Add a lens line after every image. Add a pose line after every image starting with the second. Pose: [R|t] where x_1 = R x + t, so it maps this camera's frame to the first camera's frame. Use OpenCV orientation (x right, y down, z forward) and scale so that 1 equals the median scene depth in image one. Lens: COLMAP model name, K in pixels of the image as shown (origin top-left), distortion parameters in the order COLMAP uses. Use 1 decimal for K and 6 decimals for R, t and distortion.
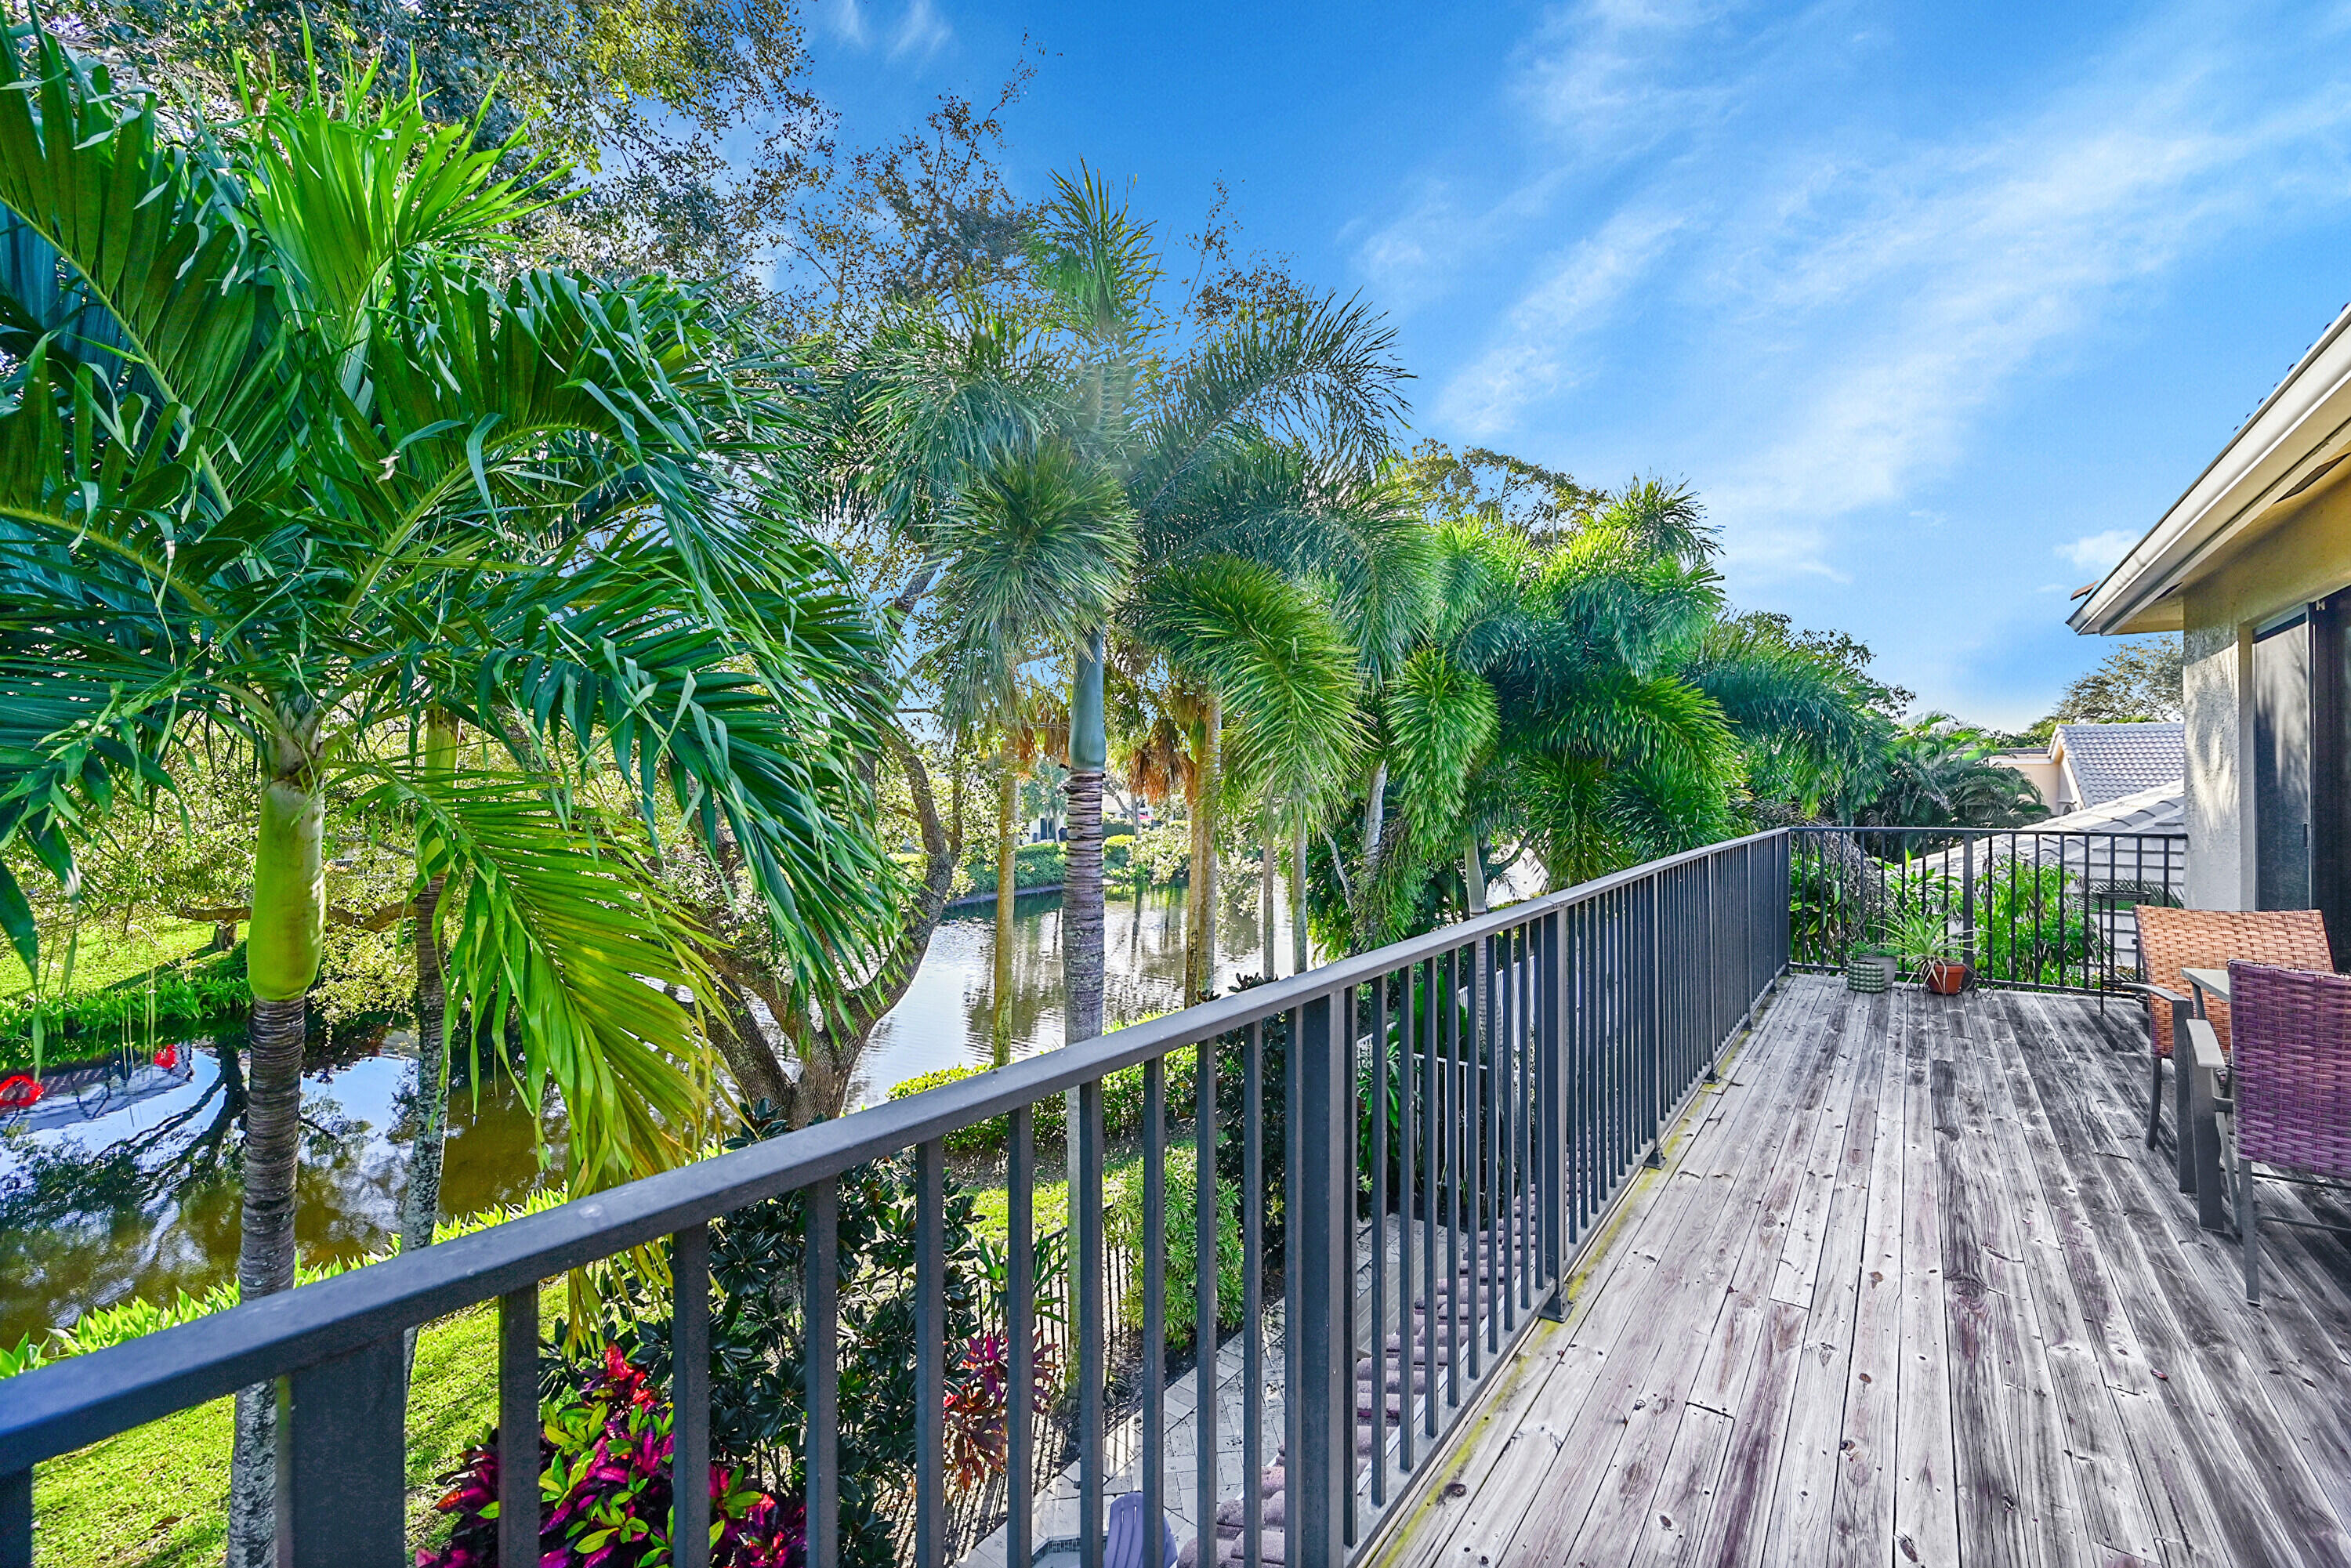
lens RADIAL K [[955.9, 0, 1175.5], [0, 955.9, 784.0], [0, 0, 1]] dist [0.000829, -0.000192]
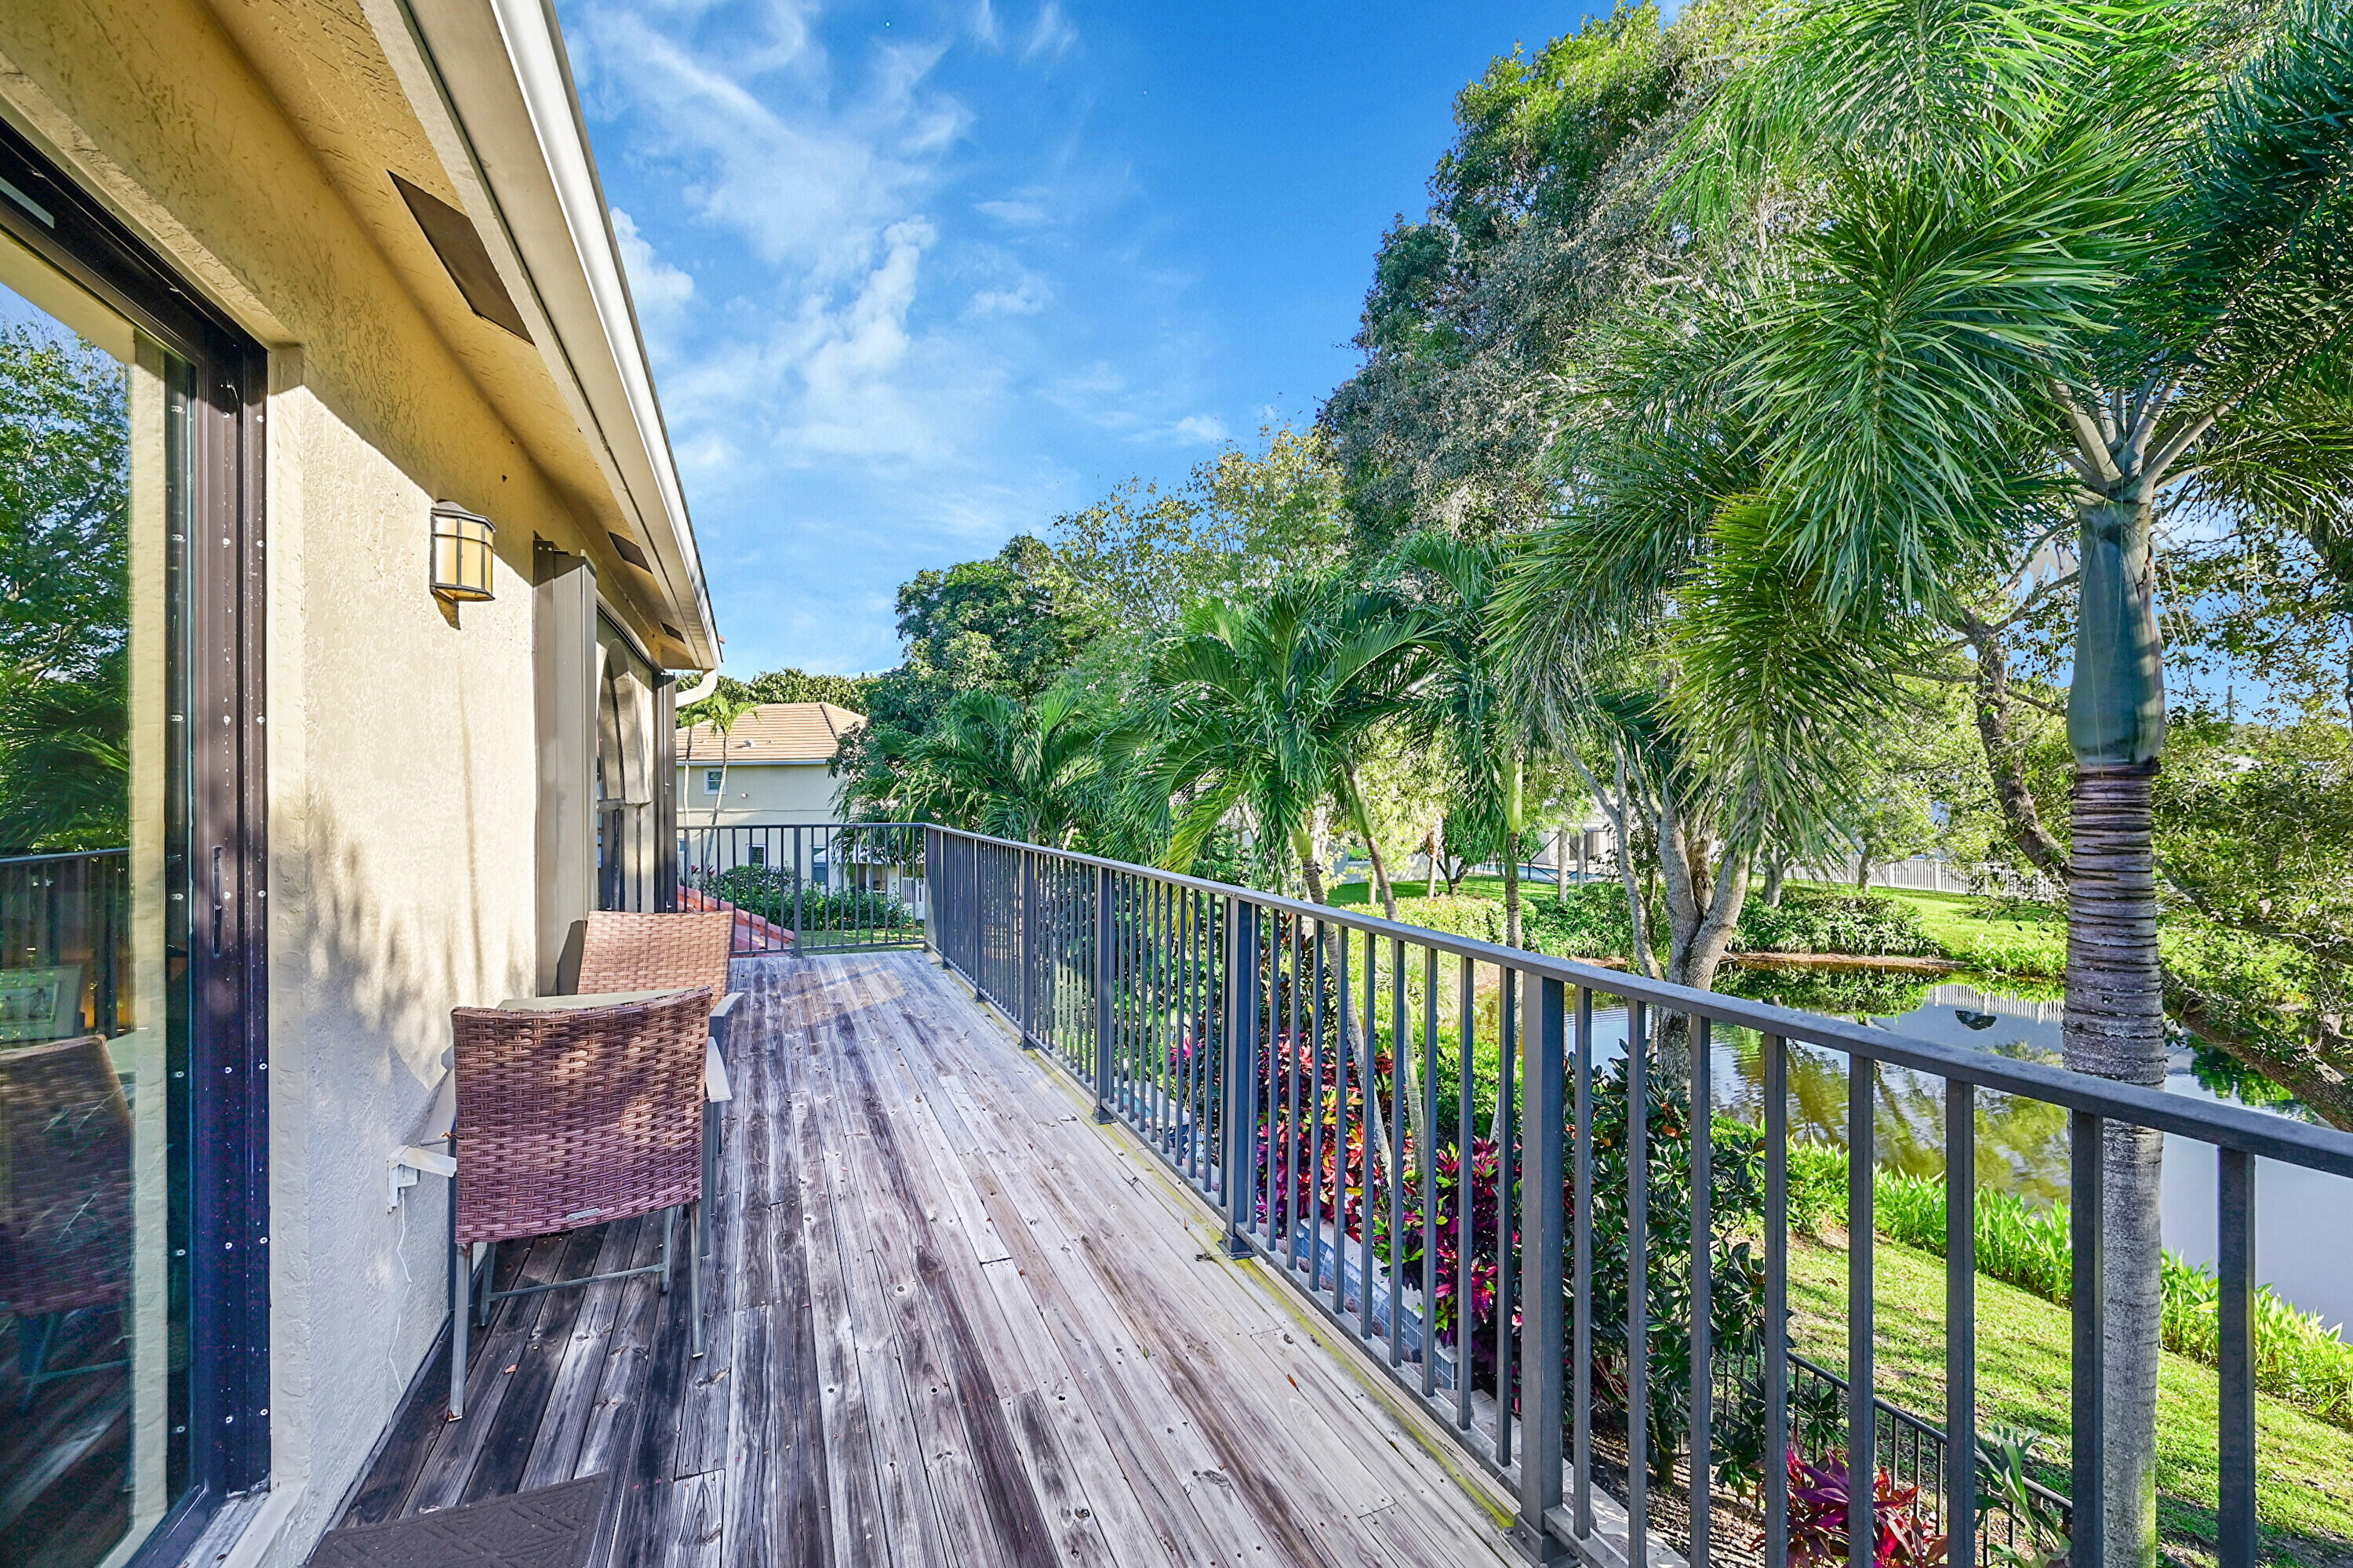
lens RADIAL K [[956.8, 0, 1176.5], [0, 956.8, 784.0], [0, 0, 1]] dist [0.000829, -0.000192]
pose [[-0.482056, -0.002222, -0.876137, 1.782404], [0.001022, 0.999995, -0.003098, -0.004445], [0.876140, -0.002389, -0.482052, 1.989990]]
